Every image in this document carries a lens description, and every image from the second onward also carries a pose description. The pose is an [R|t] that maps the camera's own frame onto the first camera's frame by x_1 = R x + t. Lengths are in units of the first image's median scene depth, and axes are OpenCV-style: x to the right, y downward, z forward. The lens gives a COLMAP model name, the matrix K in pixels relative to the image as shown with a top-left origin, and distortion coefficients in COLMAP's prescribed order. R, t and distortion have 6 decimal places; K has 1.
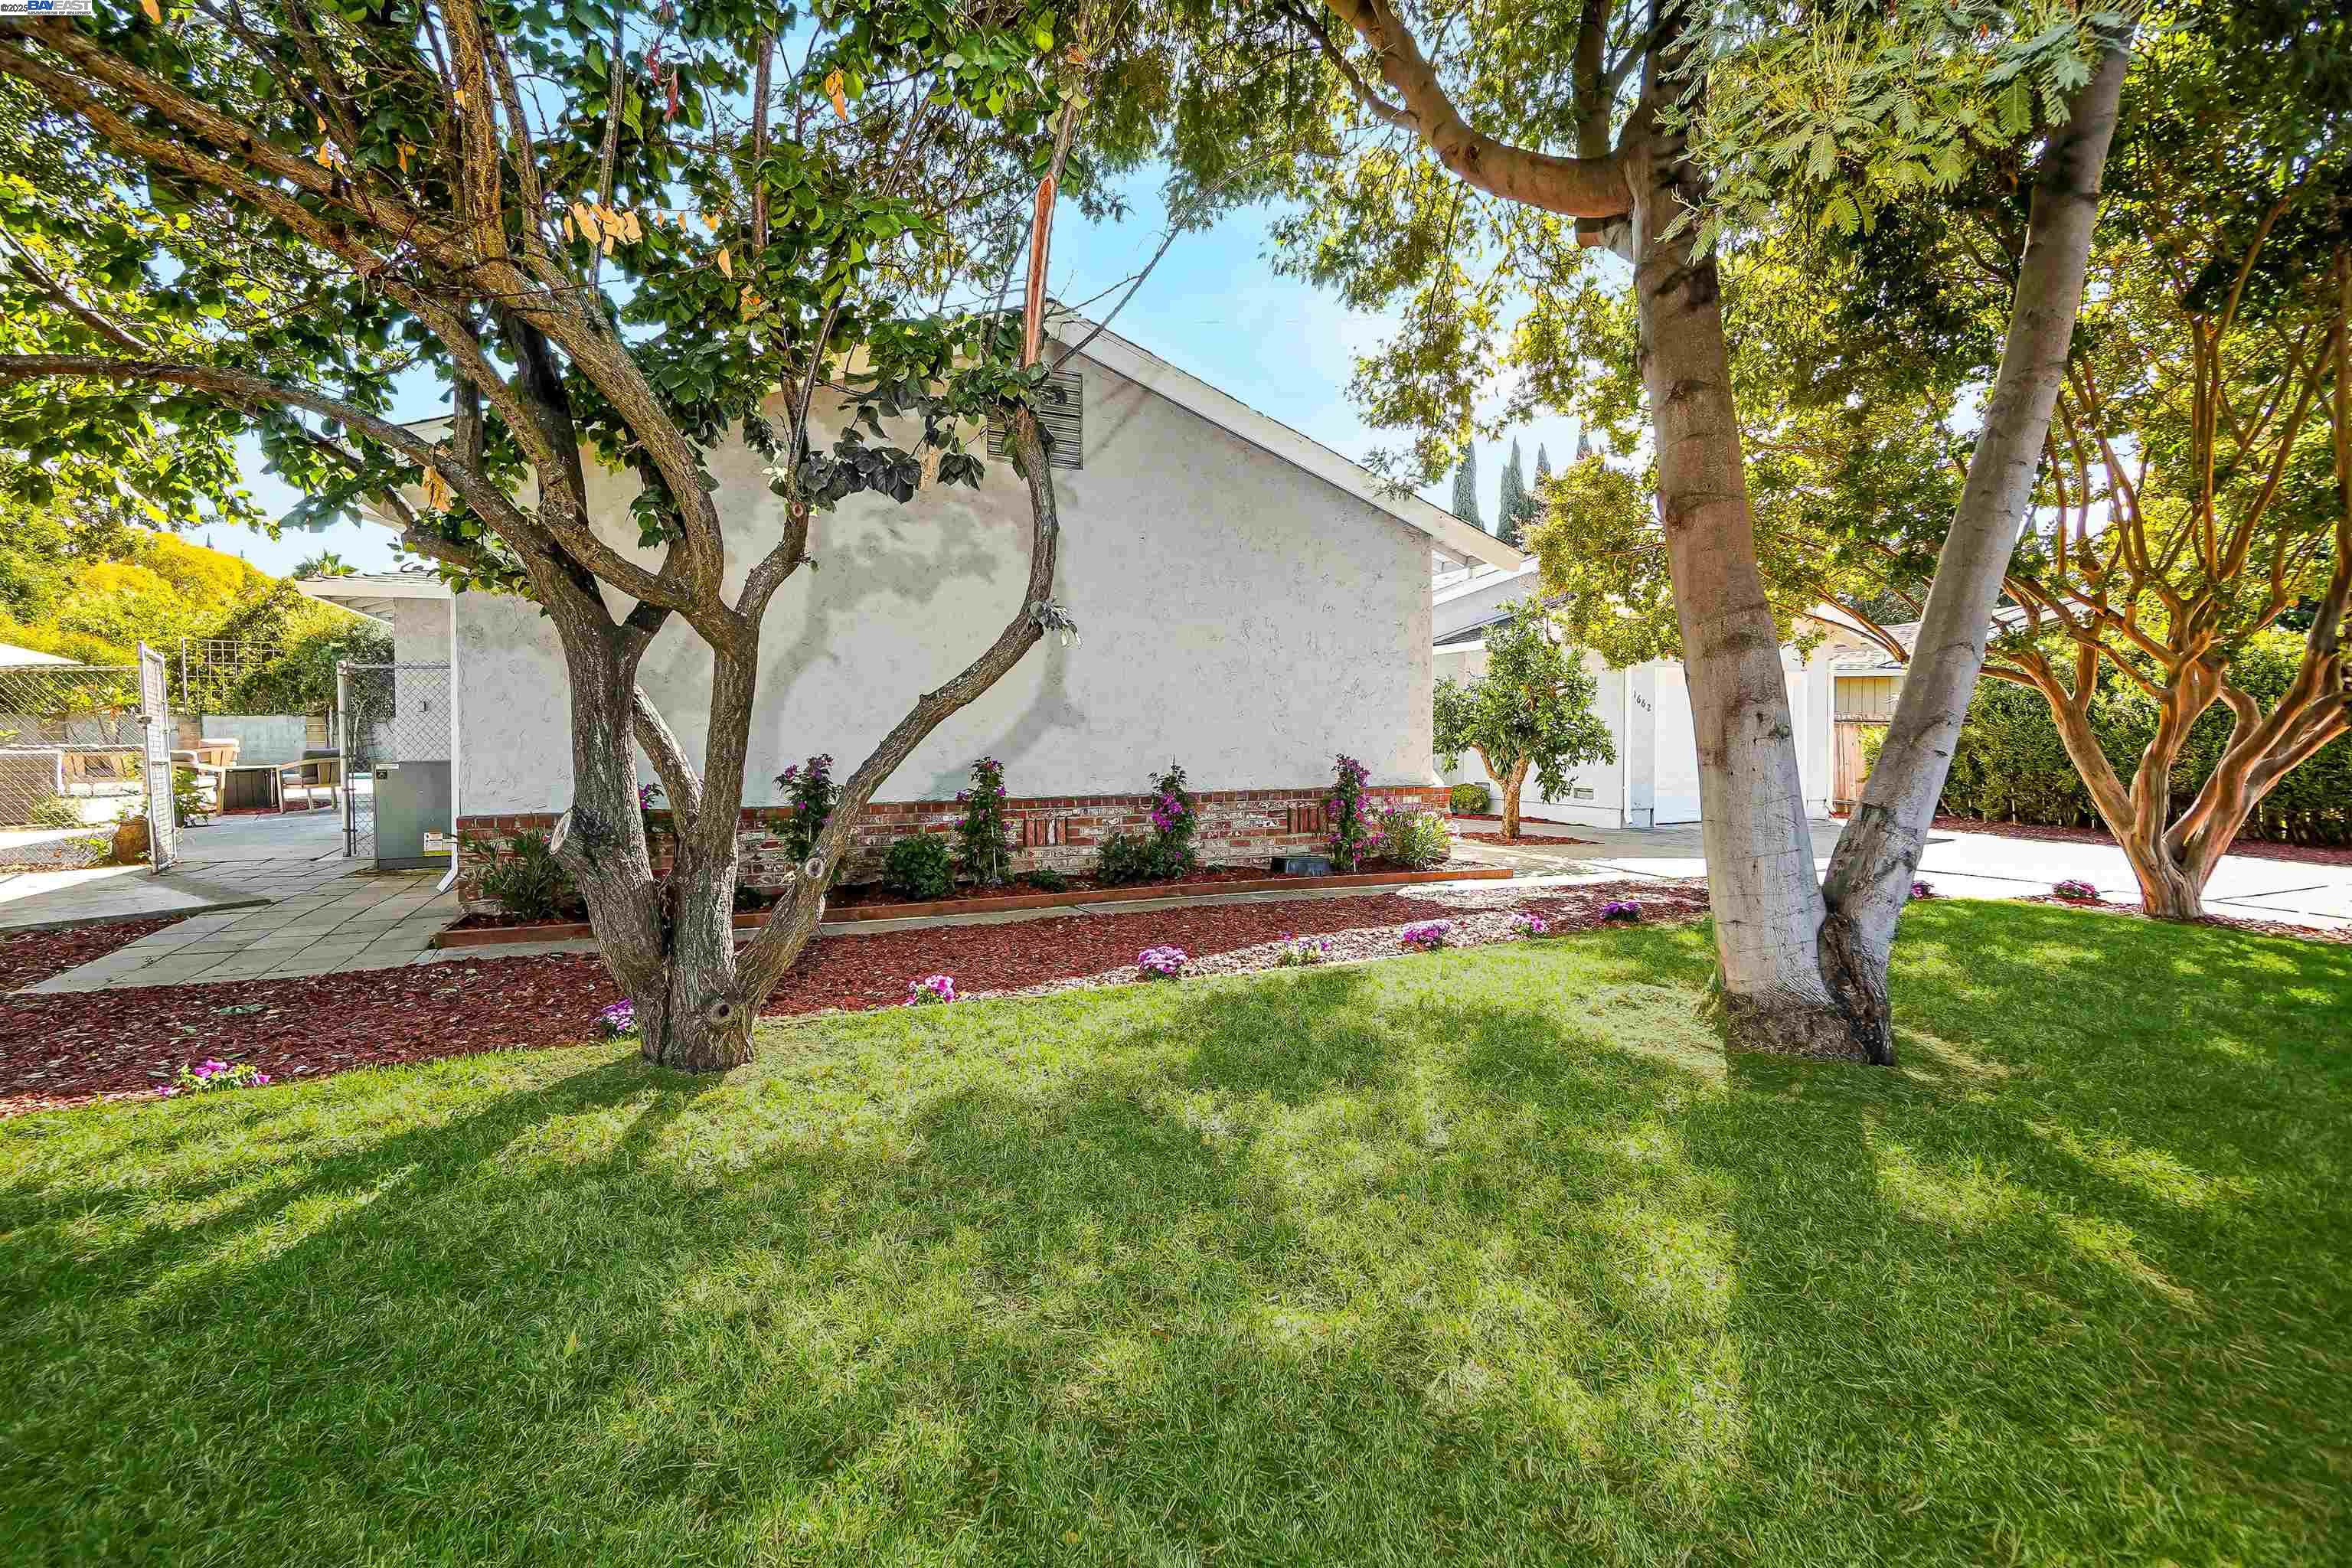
lens RADIAL K [[1022.8, 0, 1170.6], [0, 1022.8, 776.4], [0, 0, 1]] dist [-0.010246, 0.006476]
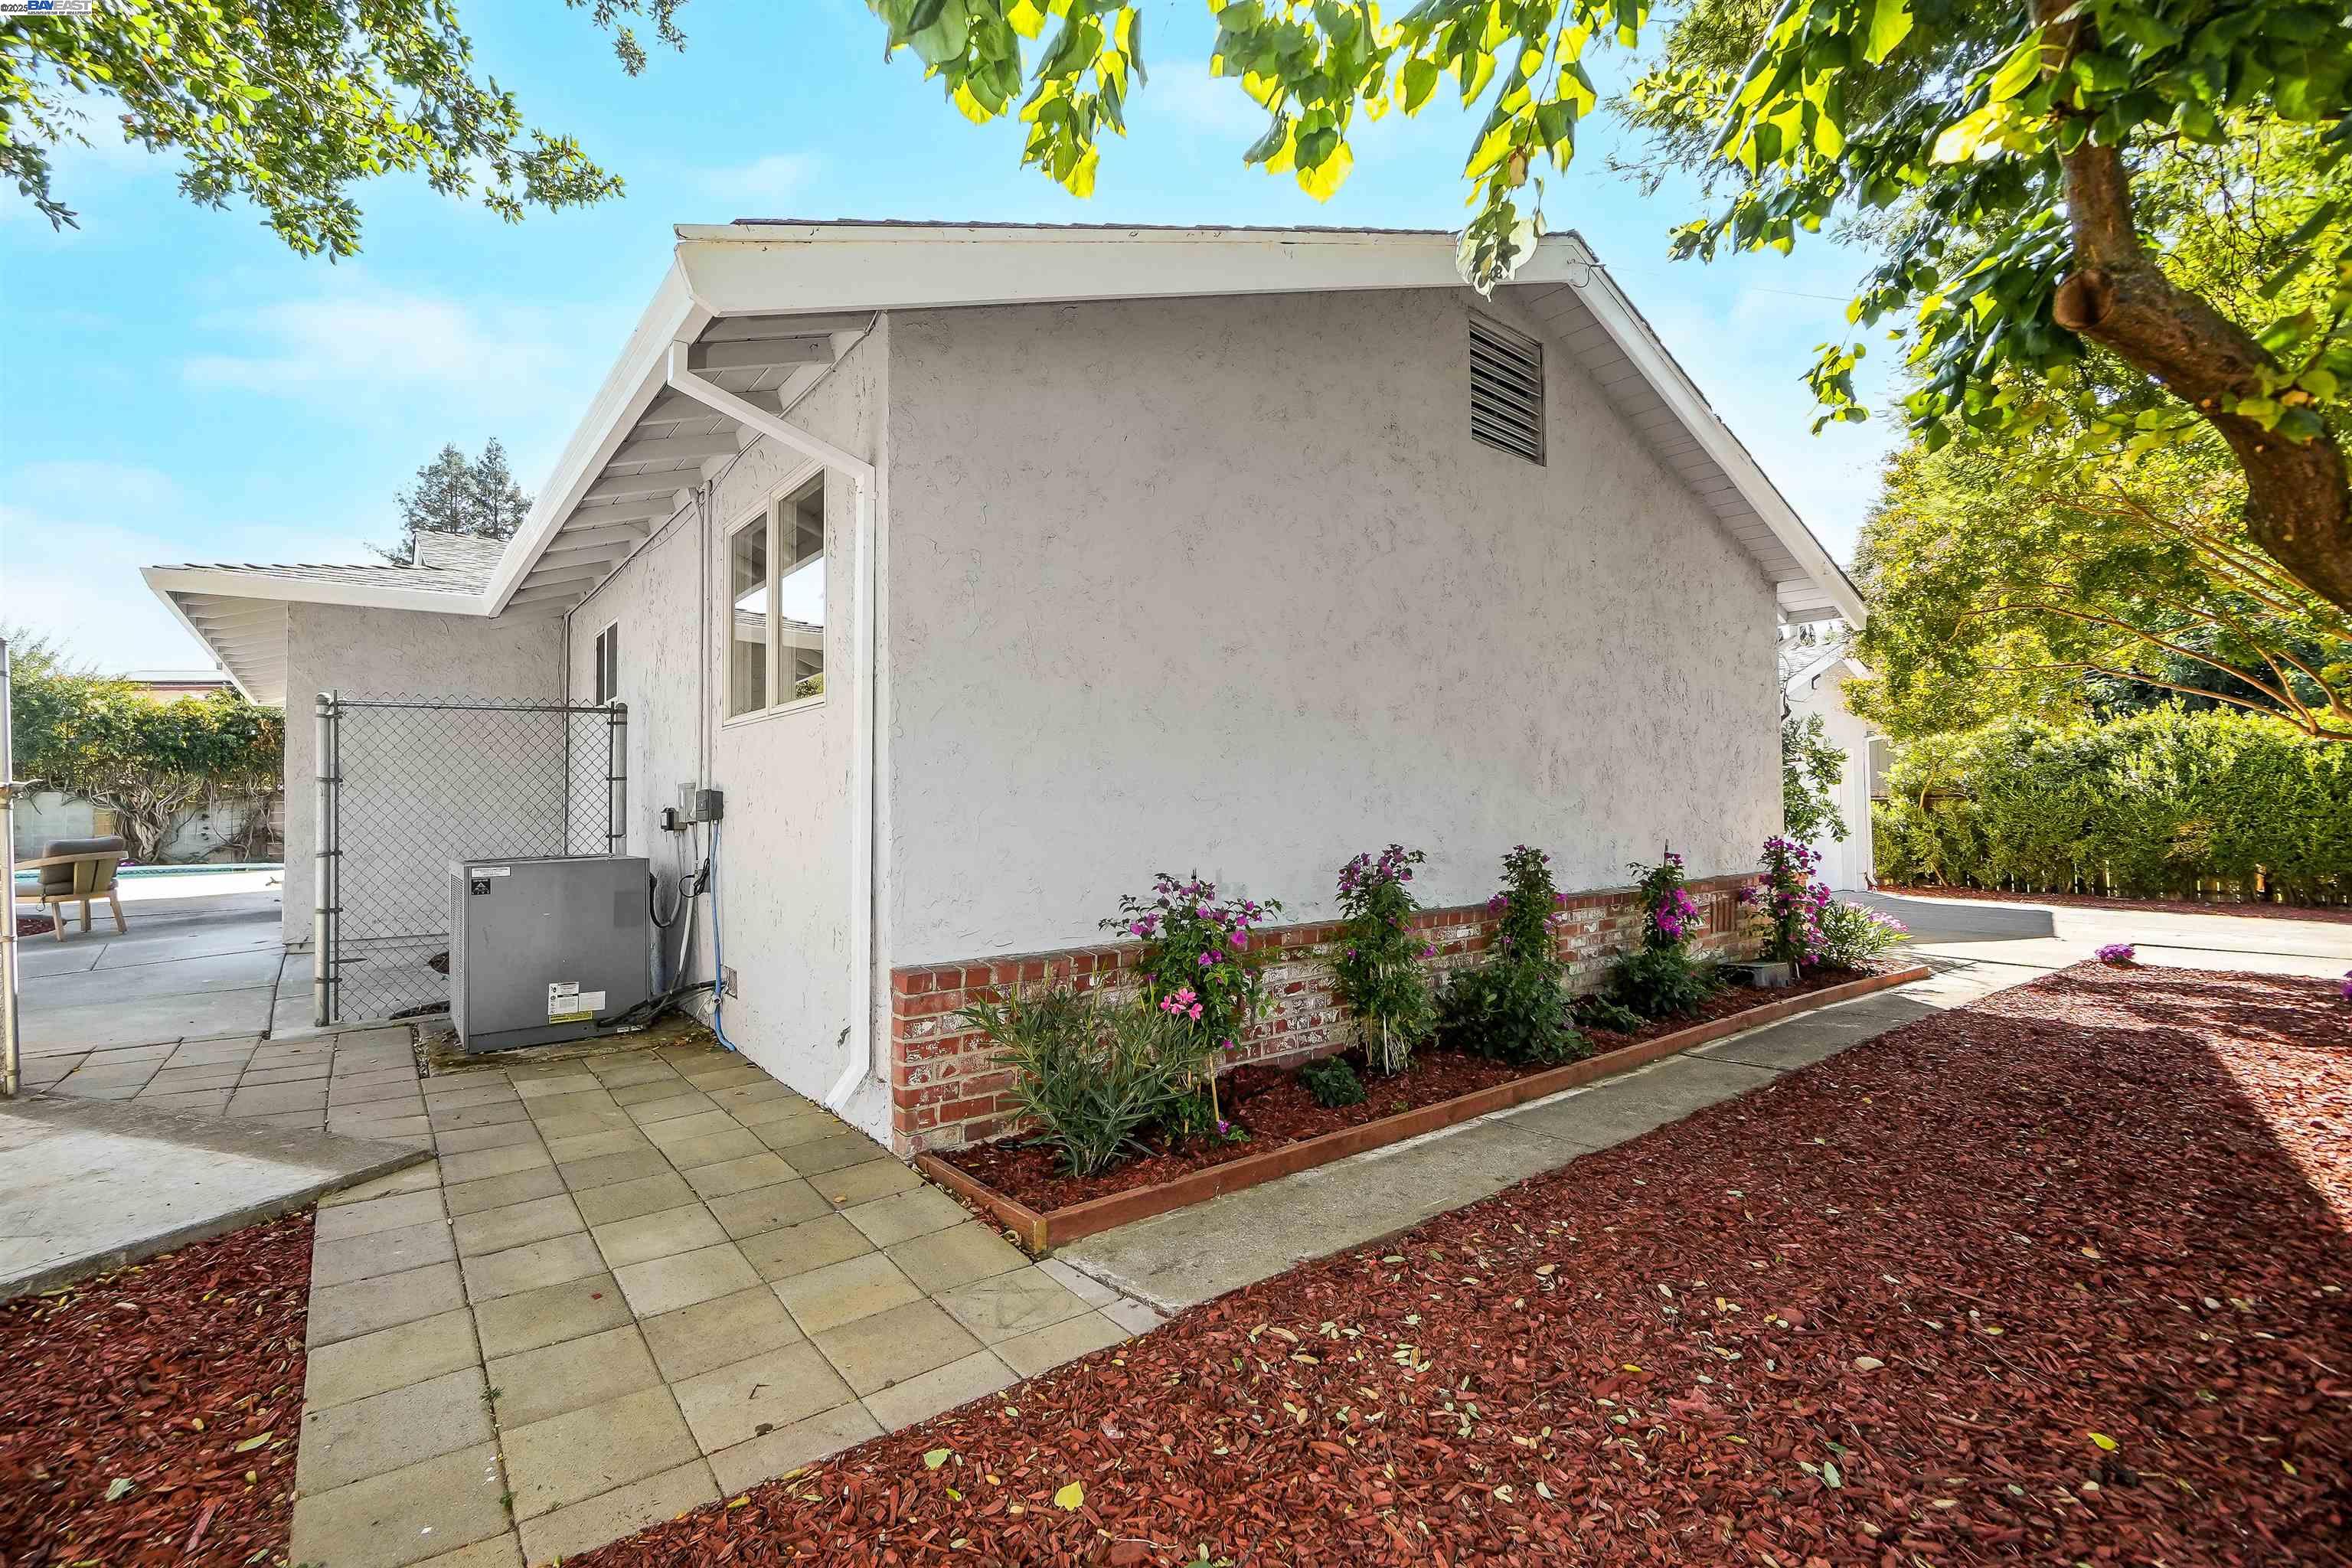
lens RADIAL K [[1022.8, 0, 1170.6], [0, 1022.8, 776.4], [0, 0, 1]] dist [-0.010246, 0.006476]
pose [[0.964988, 0.005653, 0.262234, -0.556219], [0.013854, 0.997273, -0.072483, -0.017050], [-0.261929, 0.073578, 0.962278, 0.346907]]
